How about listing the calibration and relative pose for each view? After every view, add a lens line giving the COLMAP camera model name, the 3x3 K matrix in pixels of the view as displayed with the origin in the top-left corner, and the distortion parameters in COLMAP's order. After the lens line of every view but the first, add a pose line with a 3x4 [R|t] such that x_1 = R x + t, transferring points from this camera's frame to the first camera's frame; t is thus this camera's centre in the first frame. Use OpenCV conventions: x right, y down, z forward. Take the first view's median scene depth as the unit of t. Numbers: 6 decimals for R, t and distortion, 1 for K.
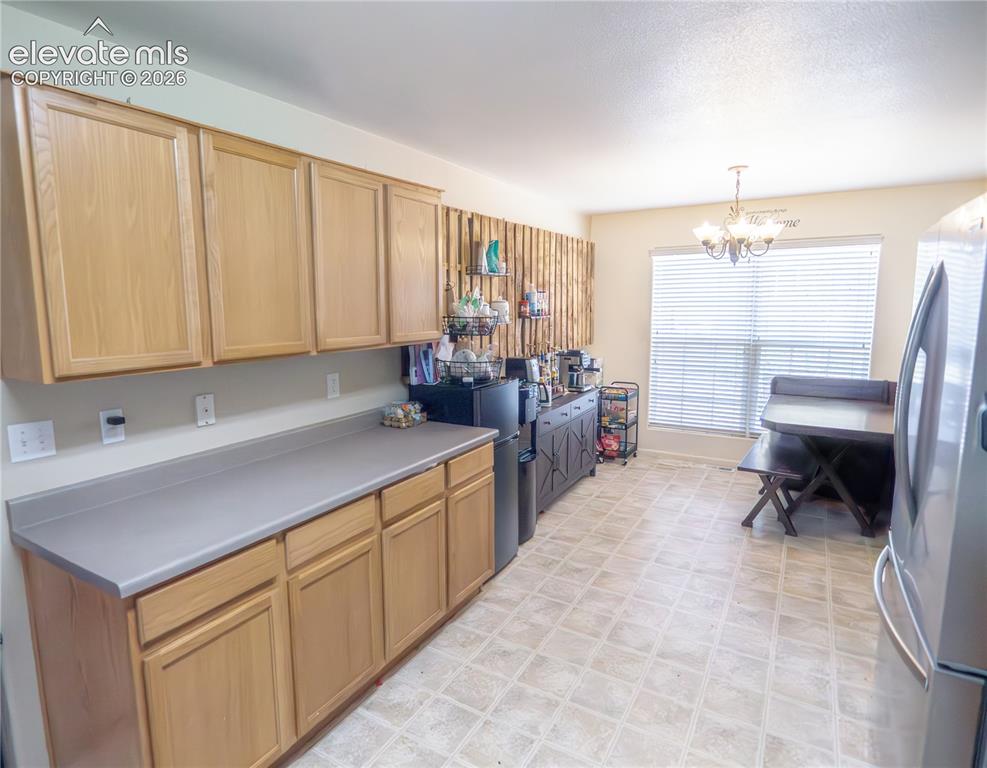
lens RADIAL K [[565.1, 0, 489.5], [0, 565.1, 382.3], [0, 0, 1]] dist [-0.002967, -0.000609]
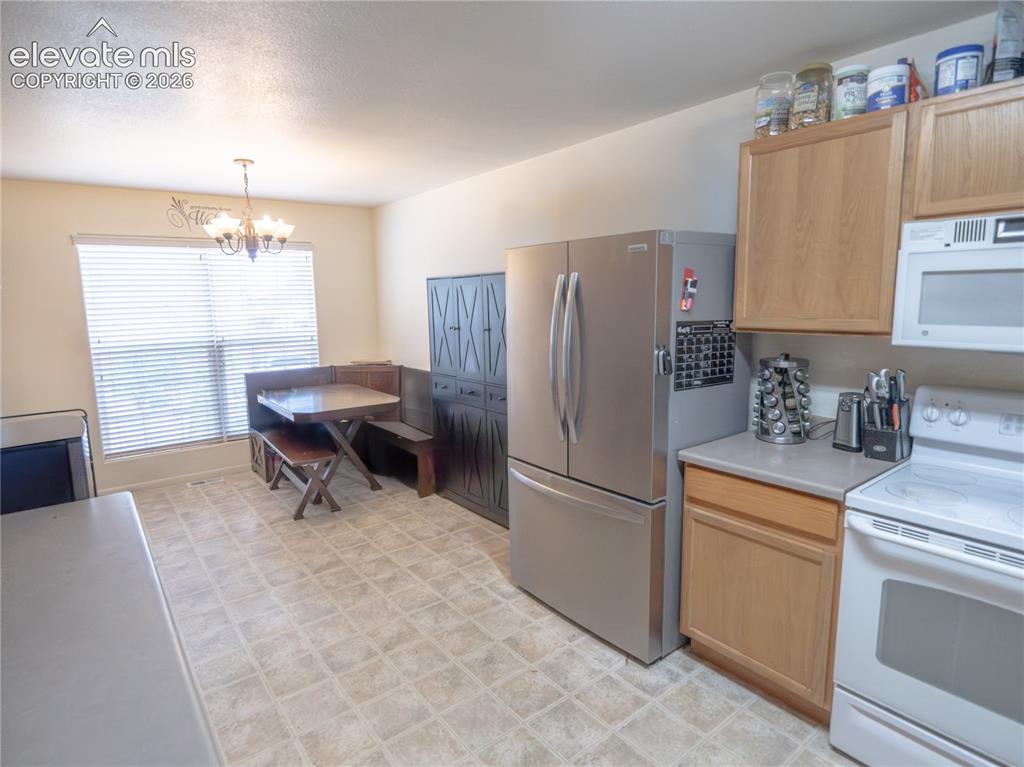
lens RADIAL K [[554.4, 0, 509.3], [0, 554.4, 381.1], [0, 0, 1]] dist [0.003621, 0.001024]
pose [[0.378471, -0.141414, 0.914747, -0.257013], [0.144913, 0.985126, 0.092337, -0.026482], [-0.914199, 0.097612, 0.393334, 0.208660]]
